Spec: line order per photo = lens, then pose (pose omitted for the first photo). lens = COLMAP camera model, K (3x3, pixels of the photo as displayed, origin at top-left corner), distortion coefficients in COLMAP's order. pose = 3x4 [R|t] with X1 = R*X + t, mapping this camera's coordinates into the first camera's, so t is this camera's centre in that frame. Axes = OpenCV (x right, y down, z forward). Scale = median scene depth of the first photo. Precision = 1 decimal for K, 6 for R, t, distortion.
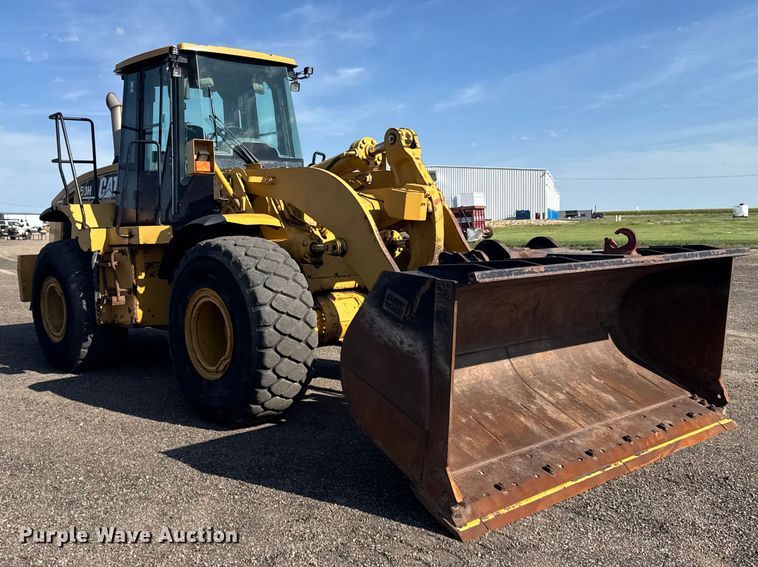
lens RADIAL K [[768.2, 0, 382.0], [0, 768.2, 231.4], [0, 0, 1]] dist [0.044511, -0.019173]
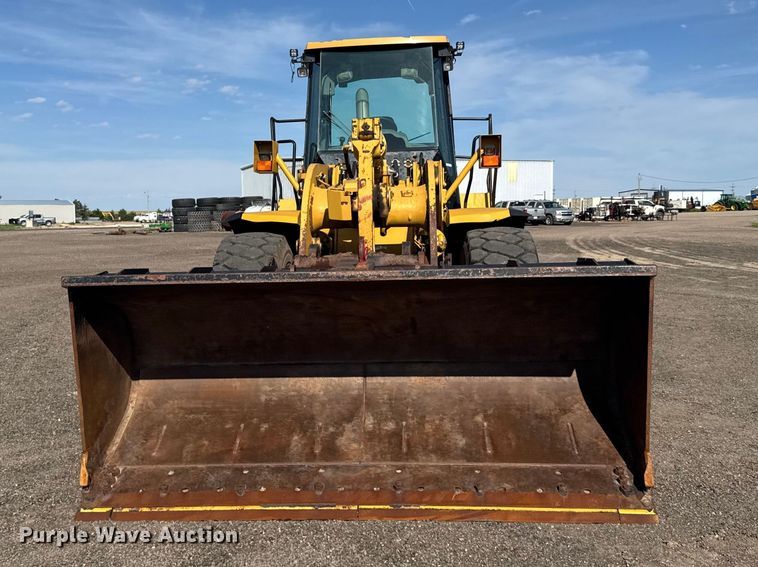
lens RADIAL K [[864.2, 0, 379.0], [0, 864.2, 283.5], [0, 0, 1]] dist [0.105462, -0.045086]
pose [[0.701407, 0.059225, -0.710296, 0.798631], [0.000859, 0.996471, 0.083935, -0.024891], [0.712760, -0.059483, 0.698881, 0.283427]]
